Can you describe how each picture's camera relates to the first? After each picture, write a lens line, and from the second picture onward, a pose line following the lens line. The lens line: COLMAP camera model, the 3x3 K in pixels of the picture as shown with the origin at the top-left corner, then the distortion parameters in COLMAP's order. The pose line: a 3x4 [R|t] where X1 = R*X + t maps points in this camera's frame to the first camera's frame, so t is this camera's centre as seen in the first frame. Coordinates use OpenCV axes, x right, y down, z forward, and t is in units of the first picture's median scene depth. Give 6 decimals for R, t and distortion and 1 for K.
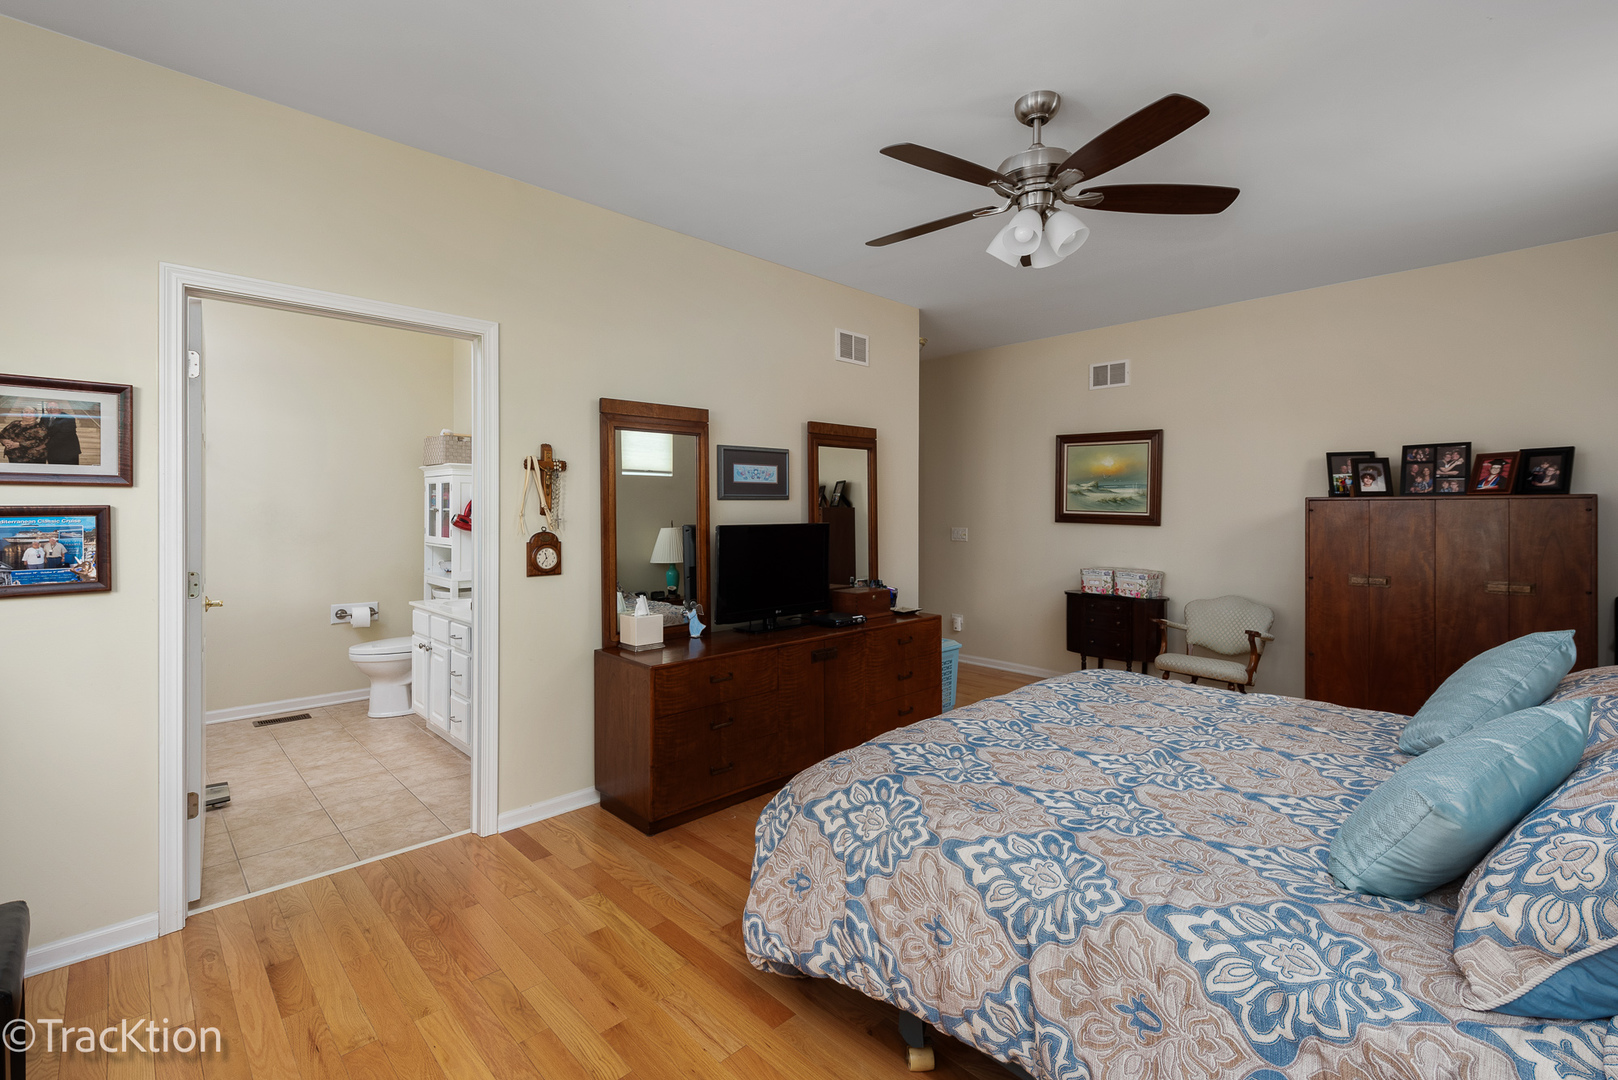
lens RADIAL K [[708.6, 0, 813.8], [0, 708.6, 513.9], [0, 0, 1]] dist [-0.000511, -0.000383]
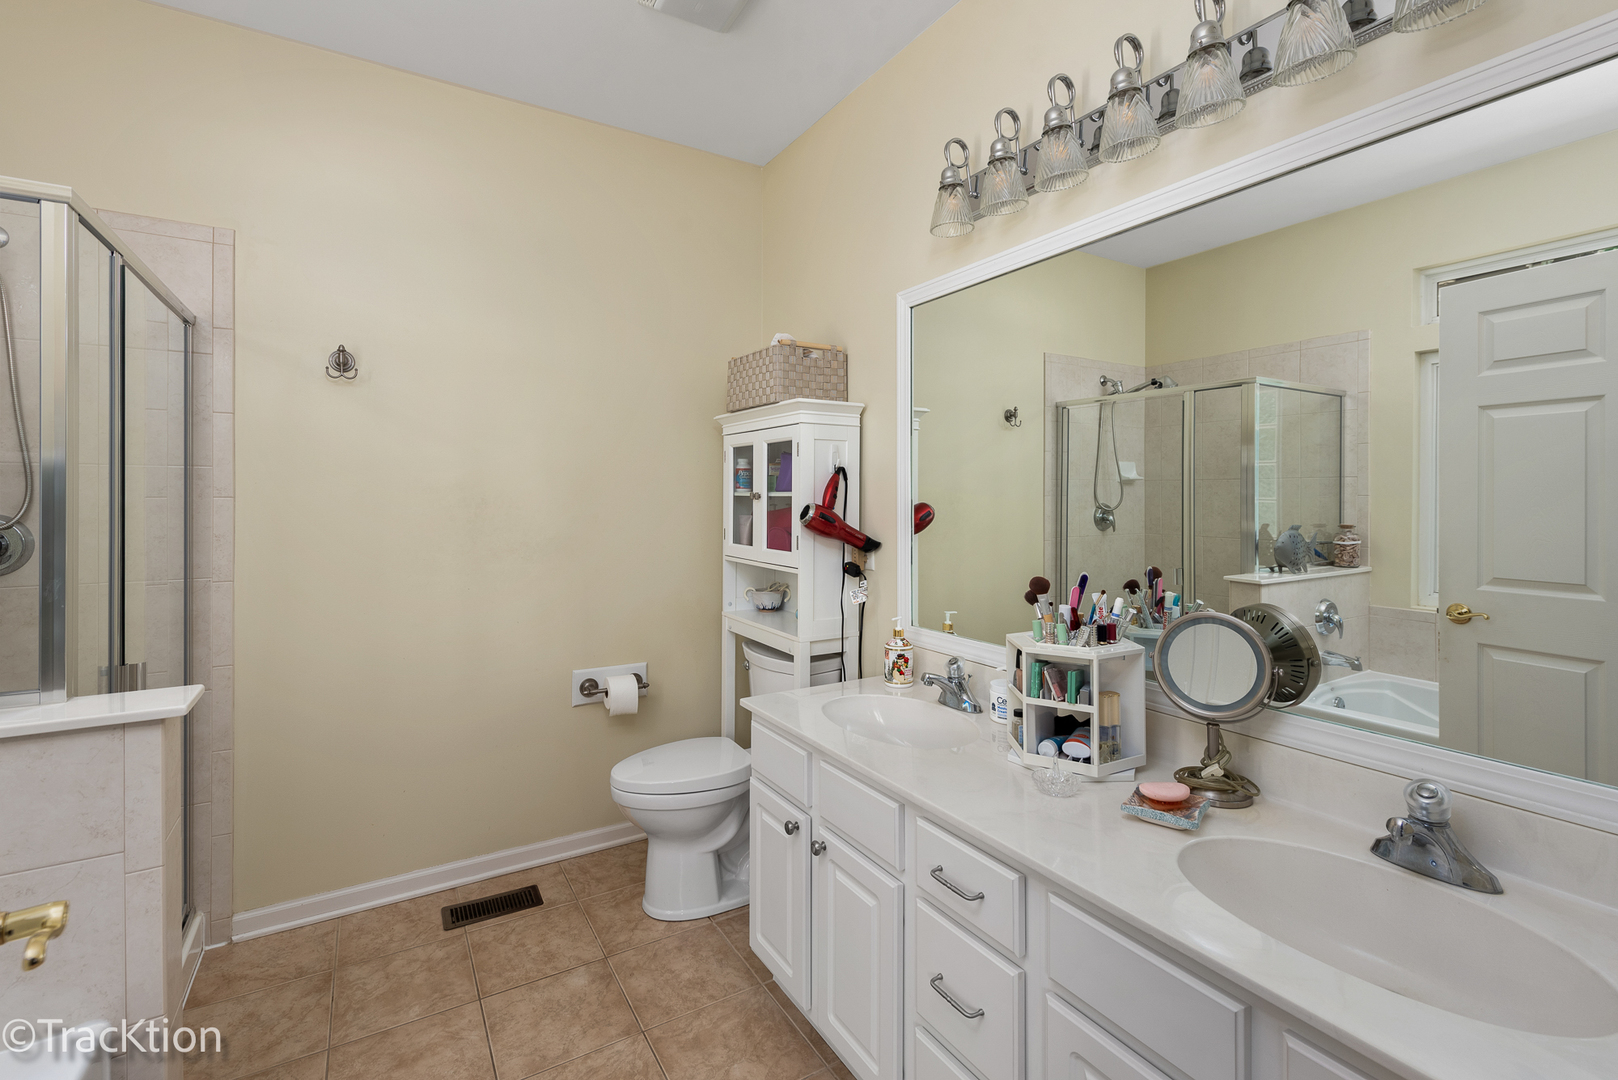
lens RADIAL K [[715.2, 0, 811.2], [0, 715.2, 498.7], [0, 0, 1]] dist [-0.000884, 0.000157]
pose [[0.974676, -0.001793, -0.223613, -0.379410], [0.001419, 0.999997, -0.001834, -0.002124], [0.223616, 0.001470, 0.974676, 0.504266]]
